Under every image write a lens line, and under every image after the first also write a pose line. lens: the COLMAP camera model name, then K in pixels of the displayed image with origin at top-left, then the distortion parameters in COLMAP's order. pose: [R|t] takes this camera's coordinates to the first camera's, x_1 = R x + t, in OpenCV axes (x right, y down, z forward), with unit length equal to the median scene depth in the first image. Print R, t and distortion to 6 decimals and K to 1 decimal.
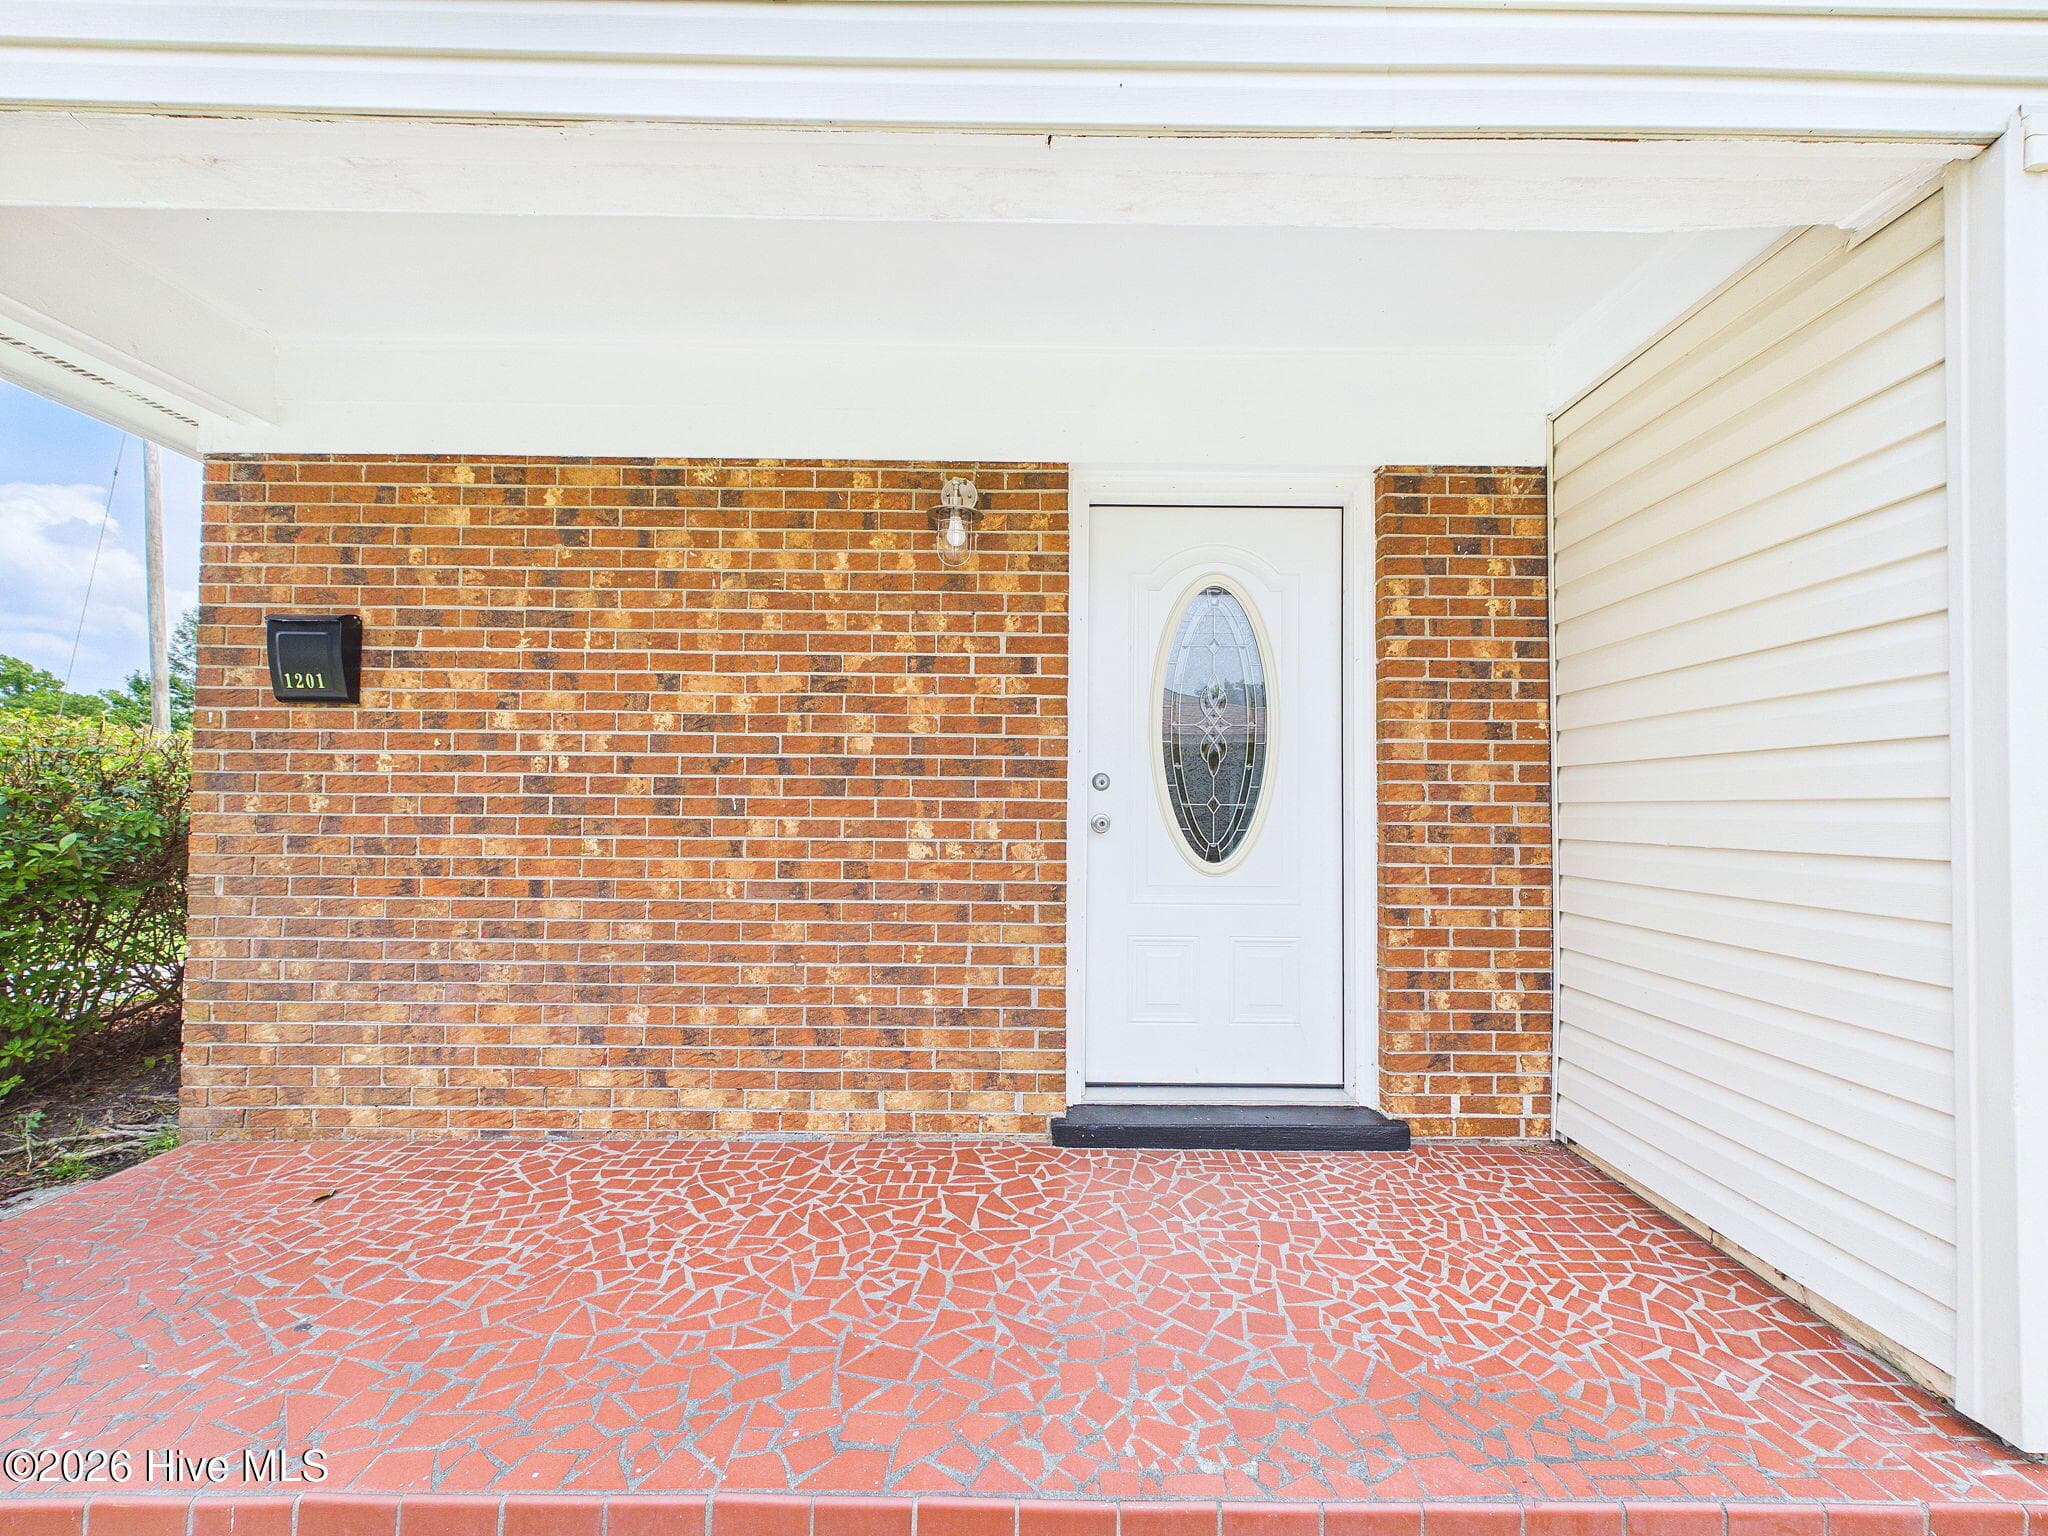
lens RADIAL K [[813.2, 0, 1030.6], [0, 813.2, 760.5], [0, 0, 1]] dist [0.001904, -0.000226]
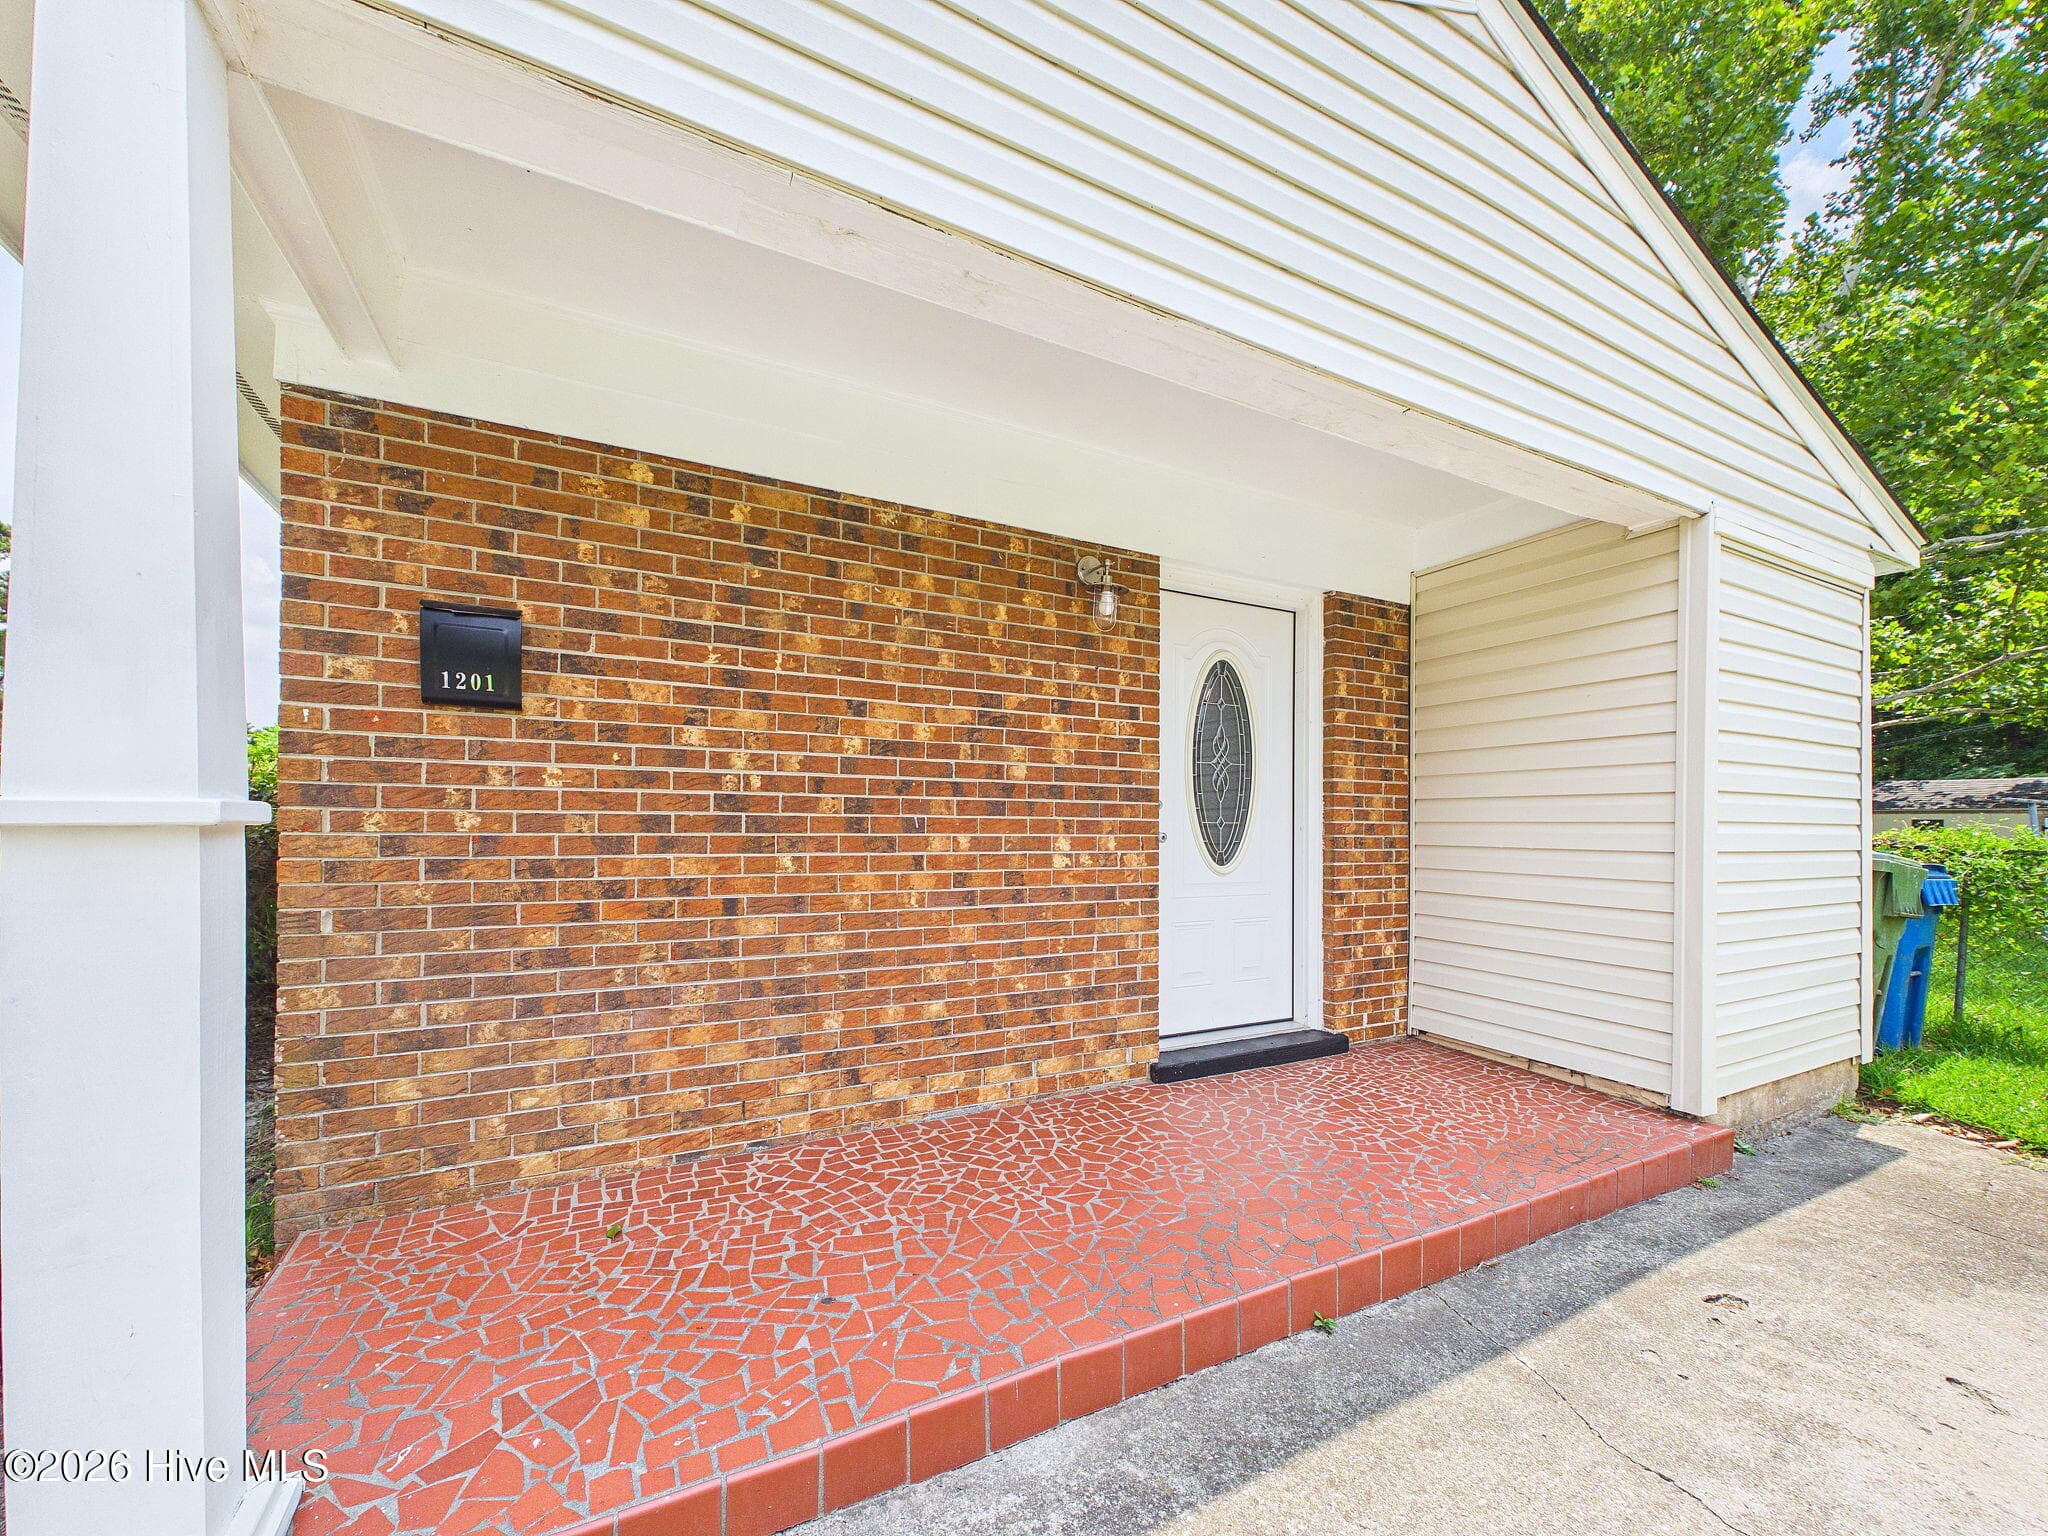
lens RADIAL K [[813.2, 0, 1023.4], [0, 813.2, 789.6], [0, 0, 1]] dist [0.001904, -0.000226]
pose [[0.887986, 0.019127, 0.459473, -0.742956], [-0.029171, 0.999465, 0.014771, -0.012044], [-0.458945, -0.026519, 0.888069, -0.049305]]
